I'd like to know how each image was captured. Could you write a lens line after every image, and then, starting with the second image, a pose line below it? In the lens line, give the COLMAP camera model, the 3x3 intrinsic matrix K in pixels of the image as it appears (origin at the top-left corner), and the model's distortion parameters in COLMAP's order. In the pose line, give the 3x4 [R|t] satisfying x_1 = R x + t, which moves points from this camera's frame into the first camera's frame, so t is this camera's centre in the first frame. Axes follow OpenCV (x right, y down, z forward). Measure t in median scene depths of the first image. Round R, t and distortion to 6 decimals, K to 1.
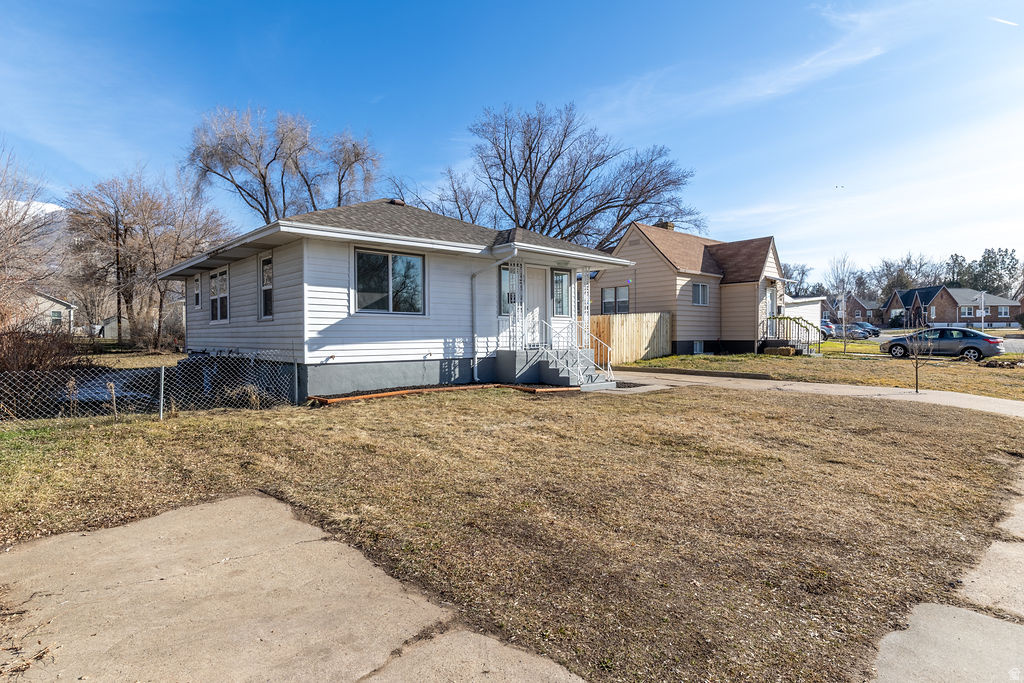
lens RADIAL K [[561.7, 0, 512.7], [0, 561.7, 342.2], [0, 0, 1]] dist [-0.020441, 0.011427]
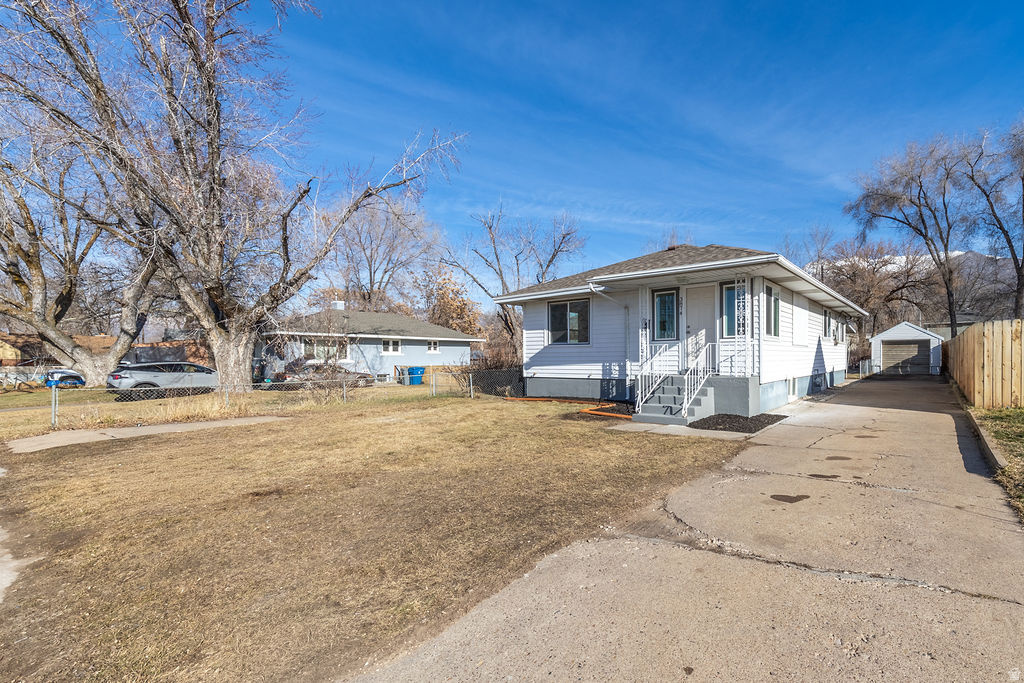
lens RADIAL K [[438.4, 0, 618.8], [0, 438.4, 367.0], [0, 0, 1]] dist [0.007602, -0.000088]
pose [[0.223370, 0.022999, -0.974462, 0.812808], [-0.003459, 0.999734, 0.022803, -0.018232], [0.974728, -0.001723, 0.223390, 0.802948]]
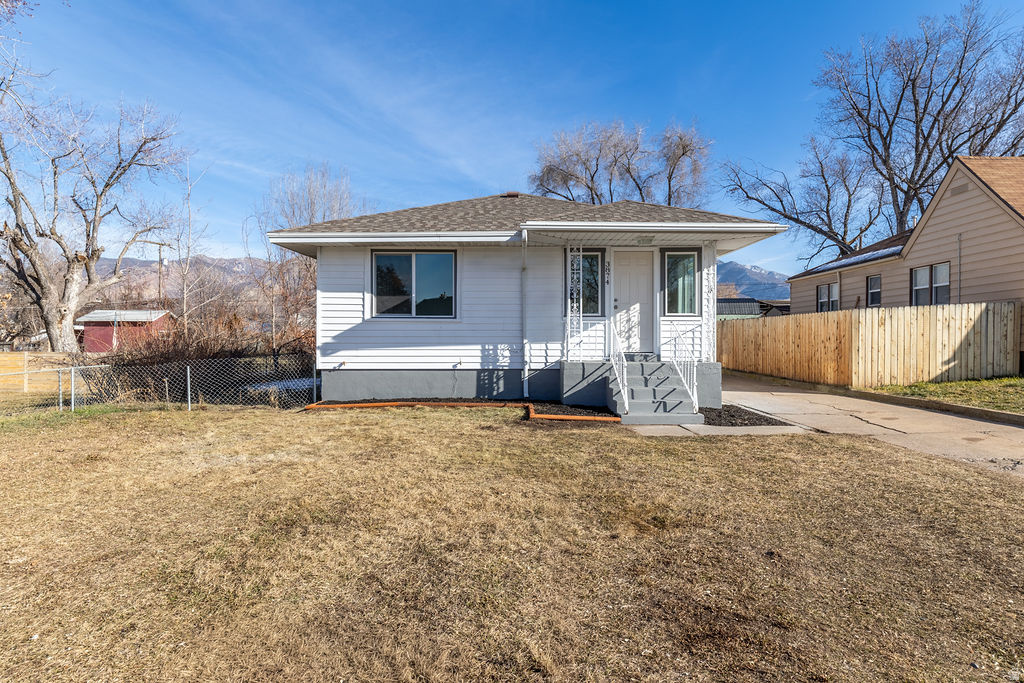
lens RADIAL K [[561.7, 0, 510.8], [0, 561.7, 336.3], [0, 0, 1]] dist [-0.020441, 0.011427]
pose [[0.739373, -0.000670, -0.673296, 0.476507], [-0.010050, 0.999877, -0.012032, -0.009839], [0.673221, 0.015663, 0.739276, 0.390626]]
